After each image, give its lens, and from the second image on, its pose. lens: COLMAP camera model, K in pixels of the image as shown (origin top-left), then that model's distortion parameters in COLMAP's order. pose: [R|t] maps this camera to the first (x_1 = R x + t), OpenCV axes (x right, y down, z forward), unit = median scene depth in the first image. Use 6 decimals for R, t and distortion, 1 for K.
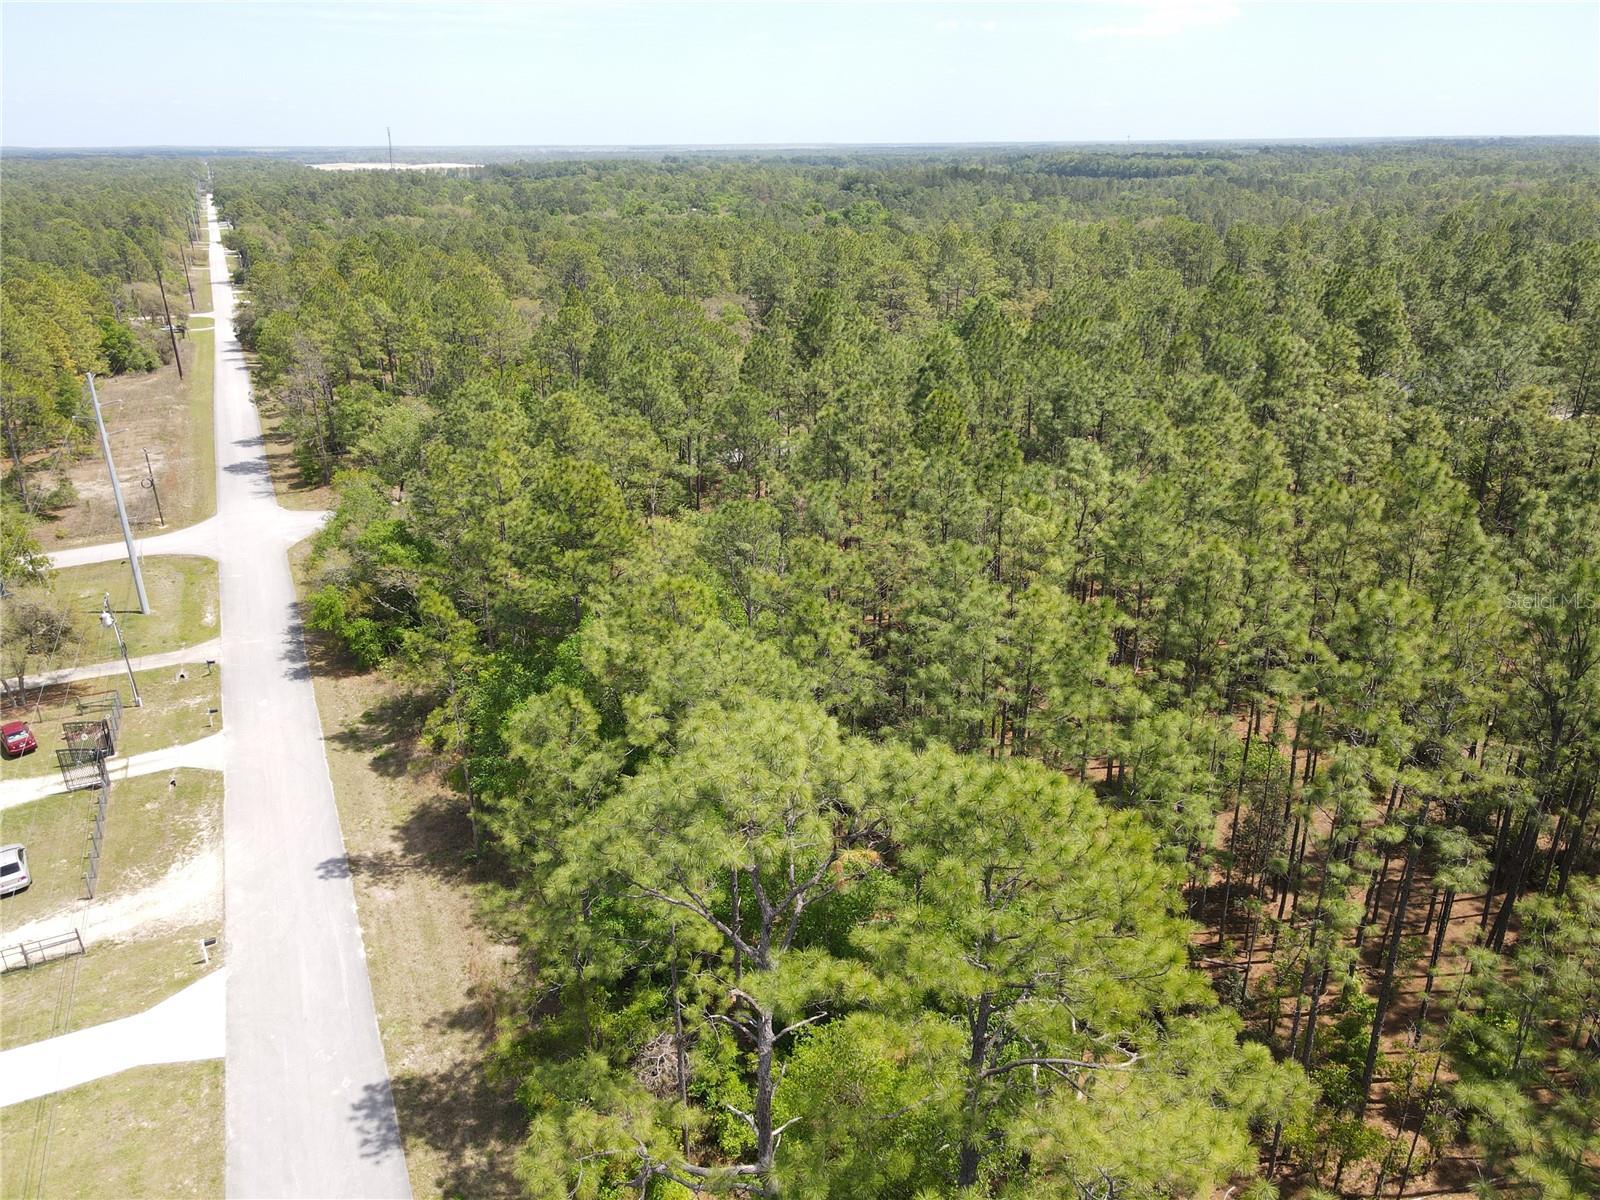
lens RADIAL K [[1174.5, 0, 802.6], [0, 1174.5, 607.8], [0, 0, 1]] dist [0.020436, 0.007186]
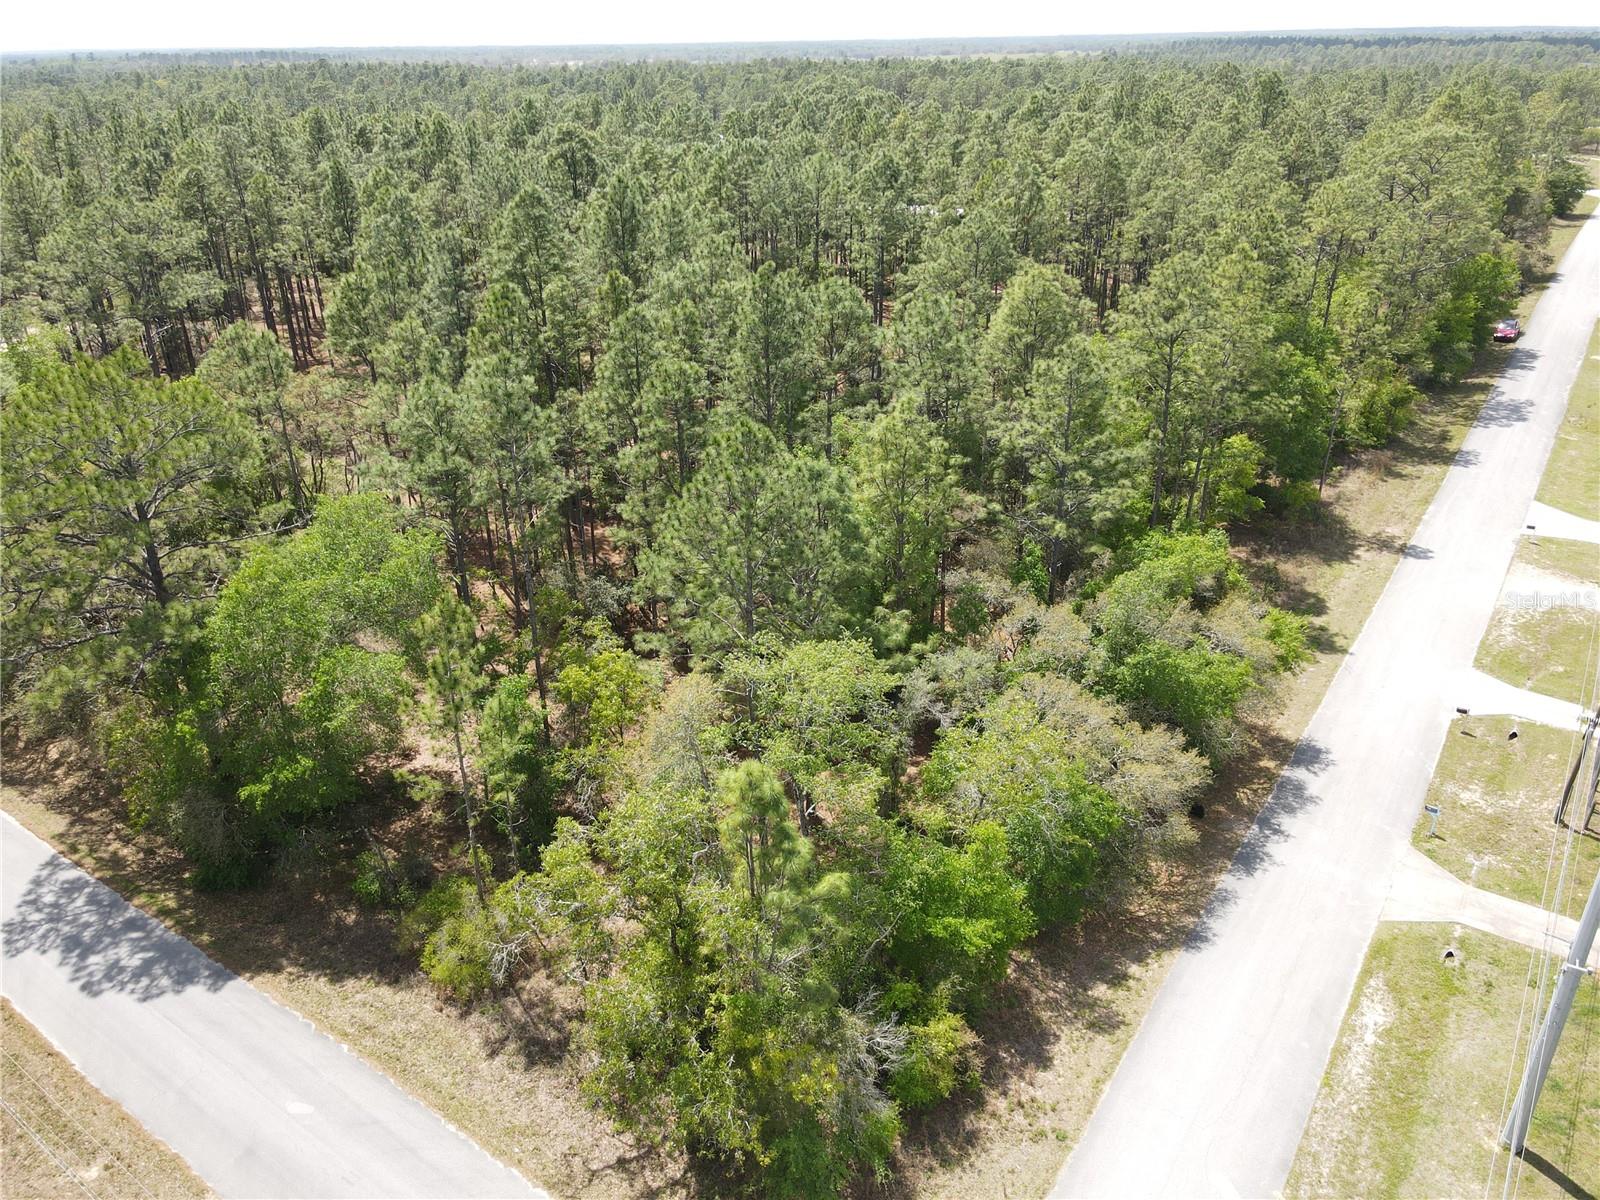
lens RADIAL K [[1174.5, 0, 802.6], [0, 1174.5, 607.8], [0, 0, 1]] dist [0.020436, 0.007186]
pose [[-0.505765, -0.360818, 0.783589, -1.108275], [0.330764, 0.757801, 0.562435, -0.680887], [-0.796741, 0.543643, -0.263924, 1.947557]]
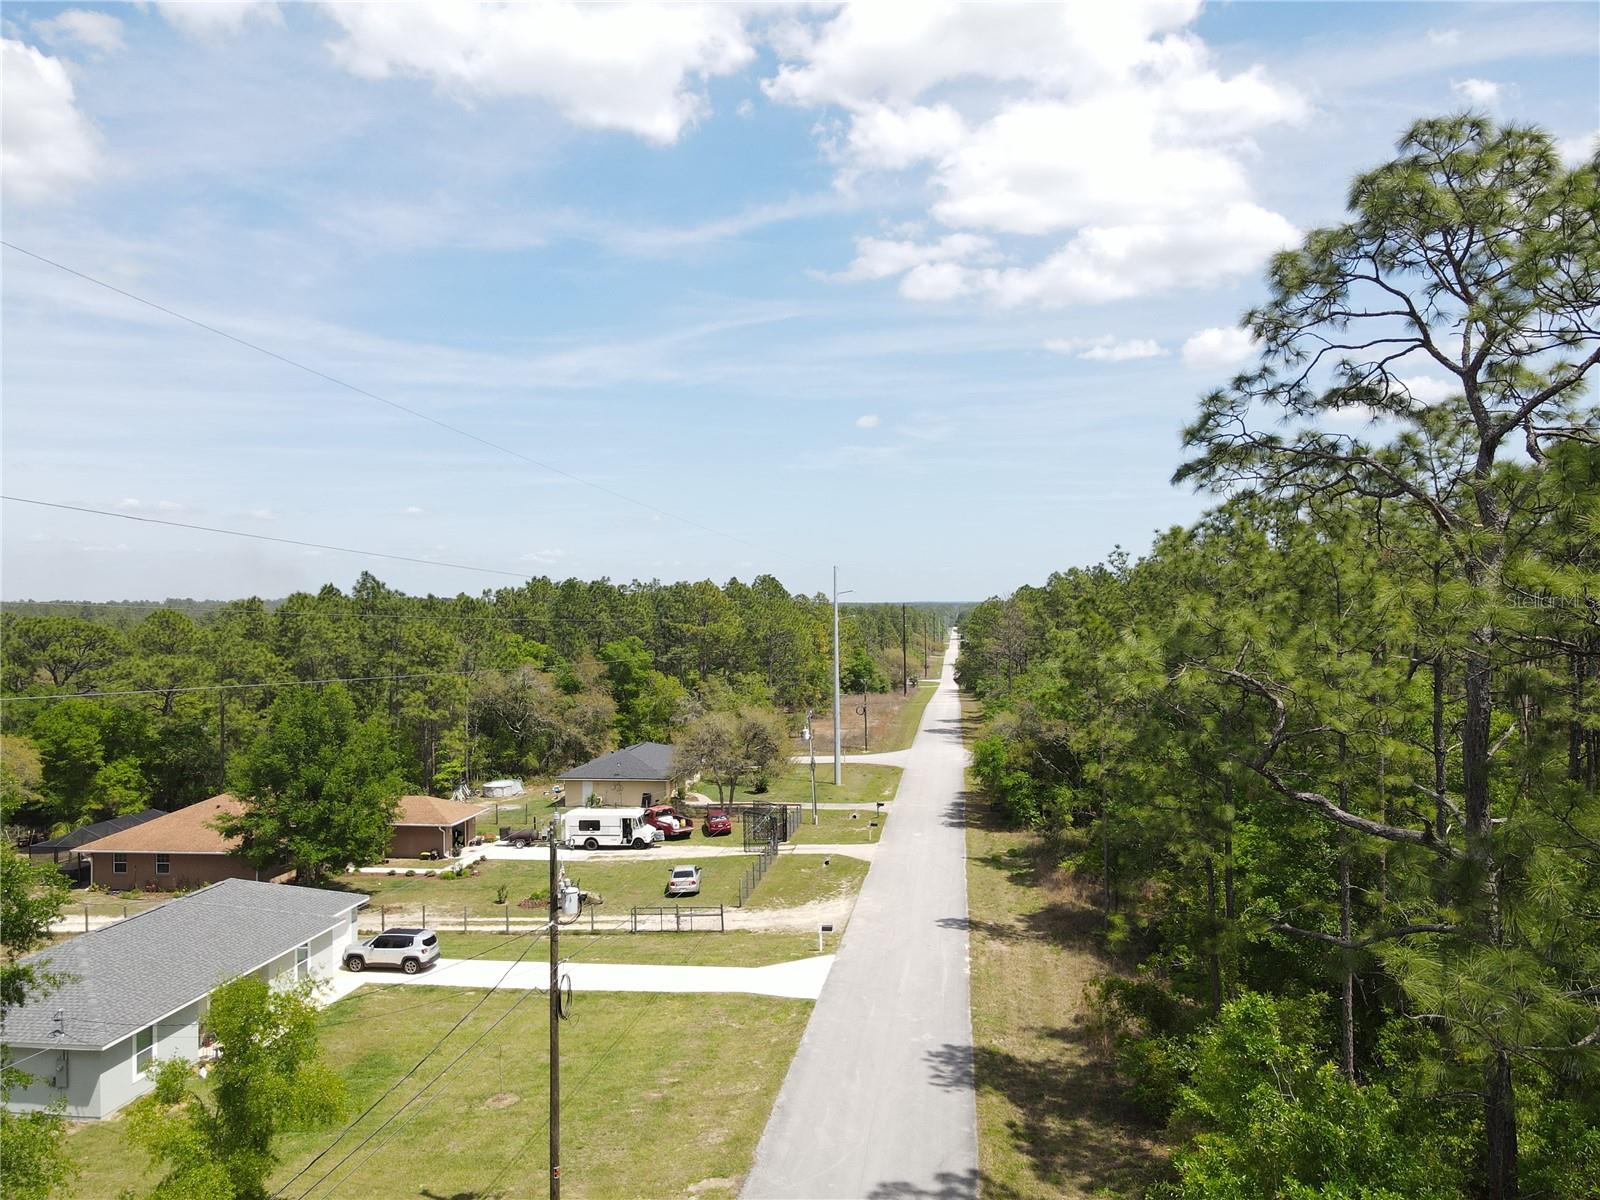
lens RADIAL K [[1170.8, 0, 789.5], [0, 1170.8, 606.5], [0, 0, 1]] dist [0.010325, -0.002844]
pose [[0.834906, 0.004592, -0.550373, 0.003592], [-0.201011, 0.933435, -0.297142, 0.297610], [0.512373, 0.358717, 0.780254, 0.122705]]
